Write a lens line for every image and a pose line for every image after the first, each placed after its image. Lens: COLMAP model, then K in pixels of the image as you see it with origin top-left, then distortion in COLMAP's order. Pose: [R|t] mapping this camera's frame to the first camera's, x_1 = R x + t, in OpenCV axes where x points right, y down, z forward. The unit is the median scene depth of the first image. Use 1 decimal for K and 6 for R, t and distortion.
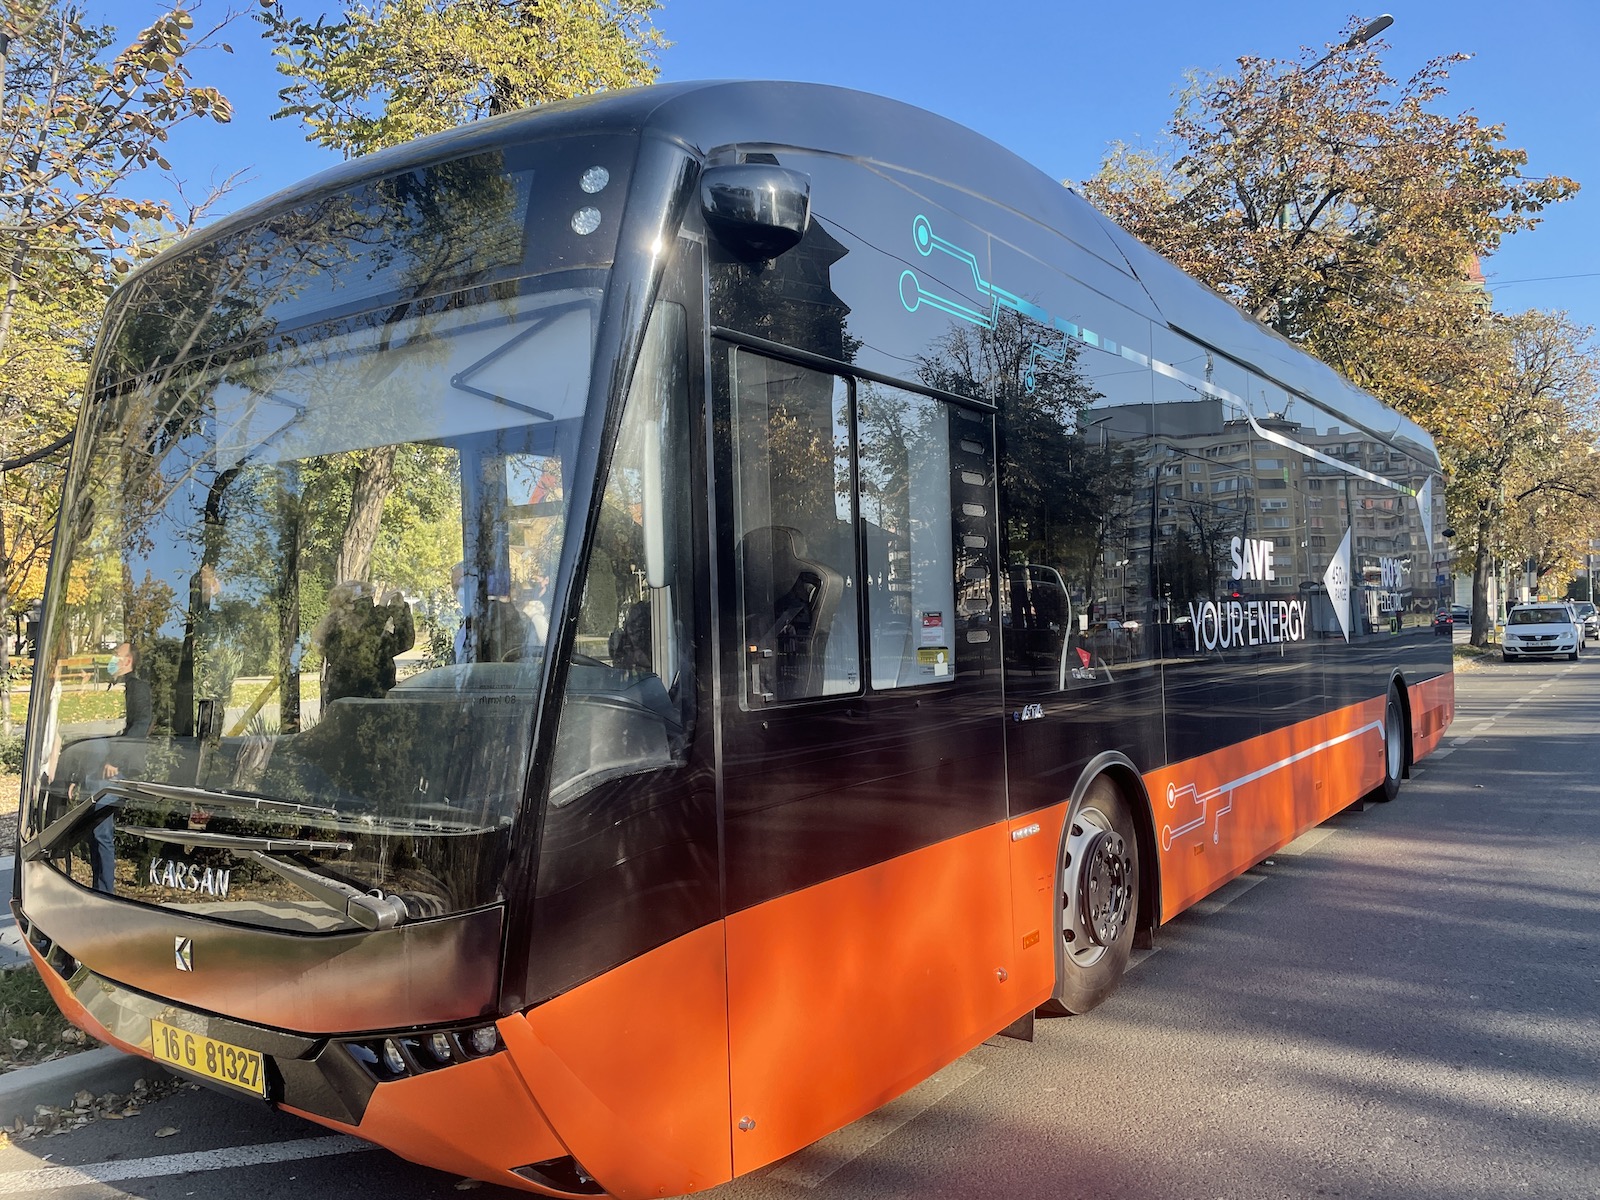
lens RADIAL K [[1192.9, 0, 797.8], [0, 1192.9, 611.2], [0, 0, 1]] dist [0.102547, -0.125749]
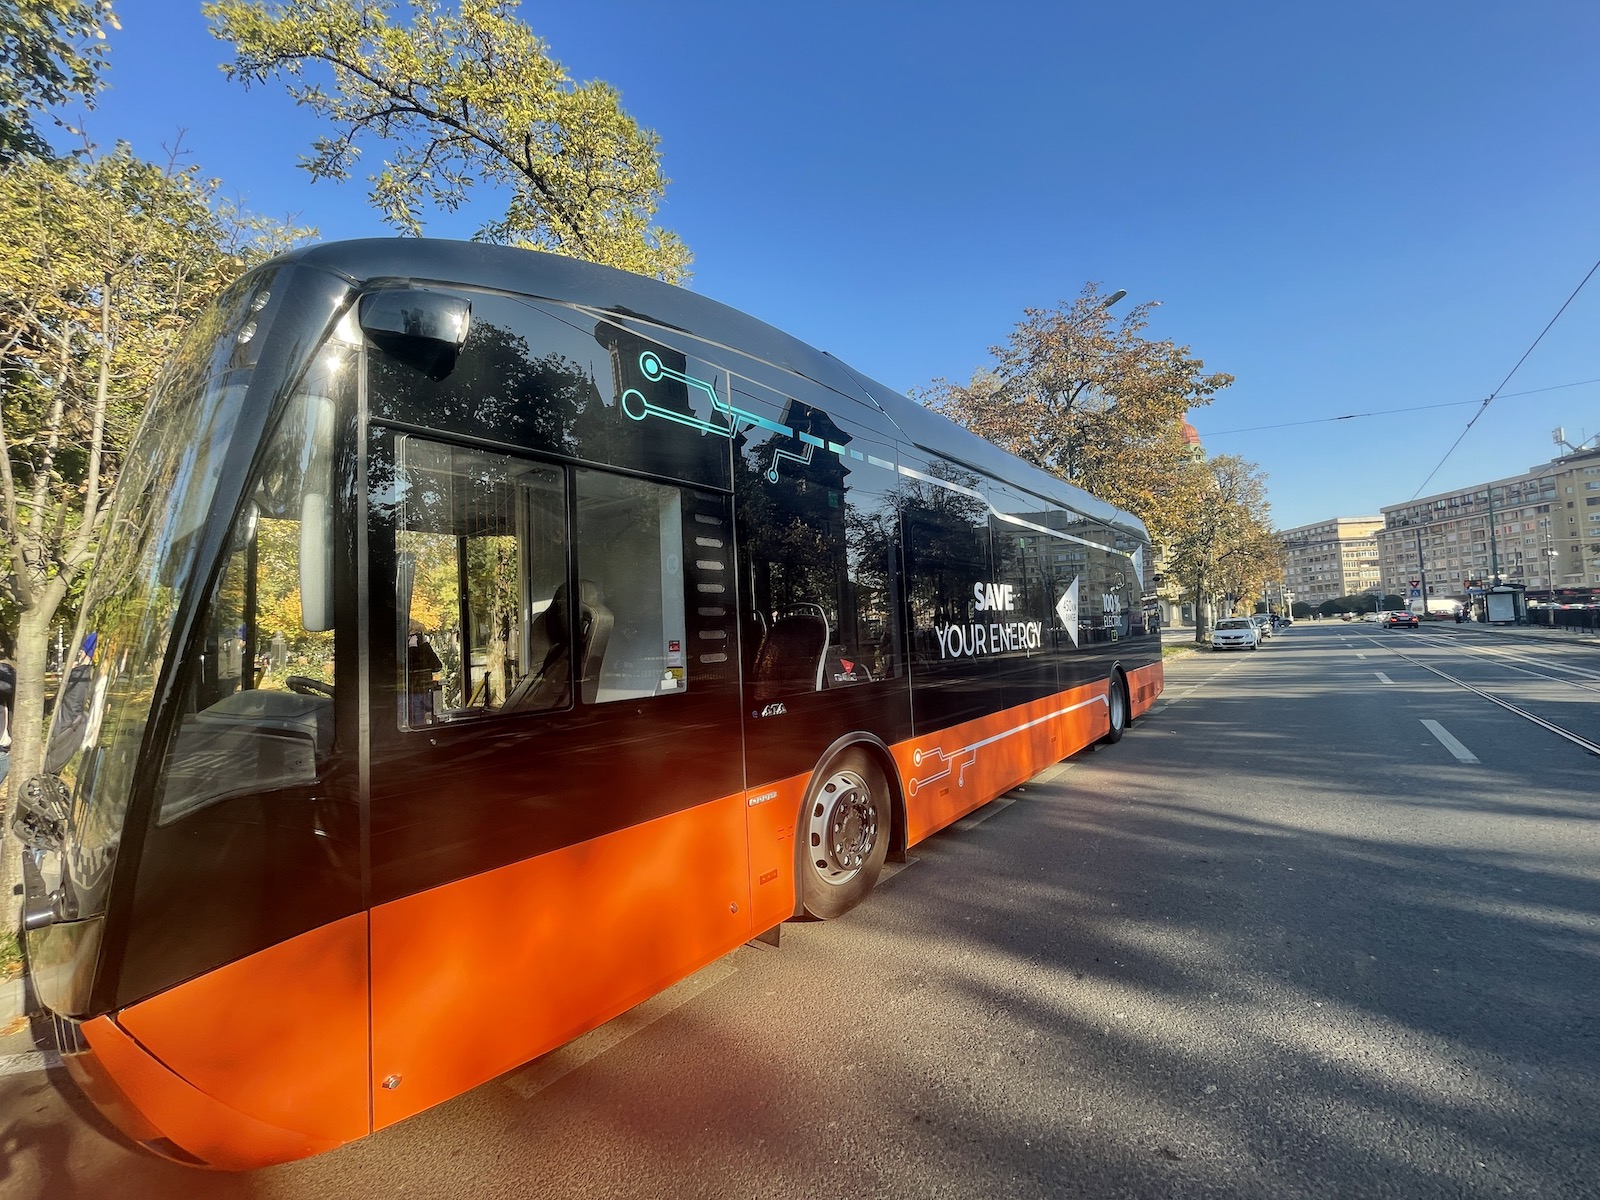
lens RADIAL K [[652.5, 0, 795.4], [0, 652.5, 599.1], [0, 0, 1]] dist [0.001254, 0.000175]
pose [[0.998719, -0.014892, -0.048360, 0.170399], [0.012791, 0.998973, -0.043472, -0.007201], [0.048957, 0.042798, 0.997884, 0.157705]]
